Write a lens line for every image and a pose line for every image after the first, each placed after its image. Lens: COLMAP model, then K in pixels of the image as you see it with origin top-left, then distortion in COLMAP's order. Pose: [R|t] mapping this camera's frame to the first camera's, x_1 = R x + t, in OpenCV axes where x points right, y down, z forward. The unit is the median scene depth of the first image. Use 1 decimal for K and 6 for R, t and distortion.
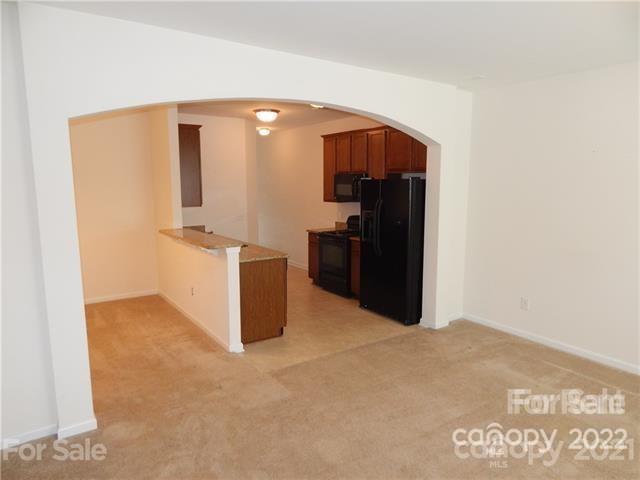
lens RADIAL K [[420.2, 0, 319.1], [0, 420.2, 243.7], [0, 0, 1]] dist [-0.008149, -0.002983]
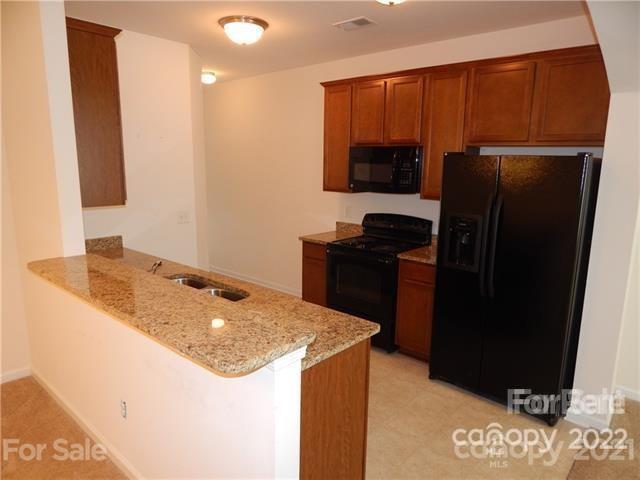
lens RADIAL K [[420.2, 0, 319.1], [0, 420.2, 243.7], [0, 0, 1]] dist [-0.008149, -0.002983]
pose [[0.967872, -0.030659, 0.249566, -0.168230], [0.017757, 0.998395, 0.053784, -0.060468], [-0.250815, -0.047624, 0.966863, 0.431364]]
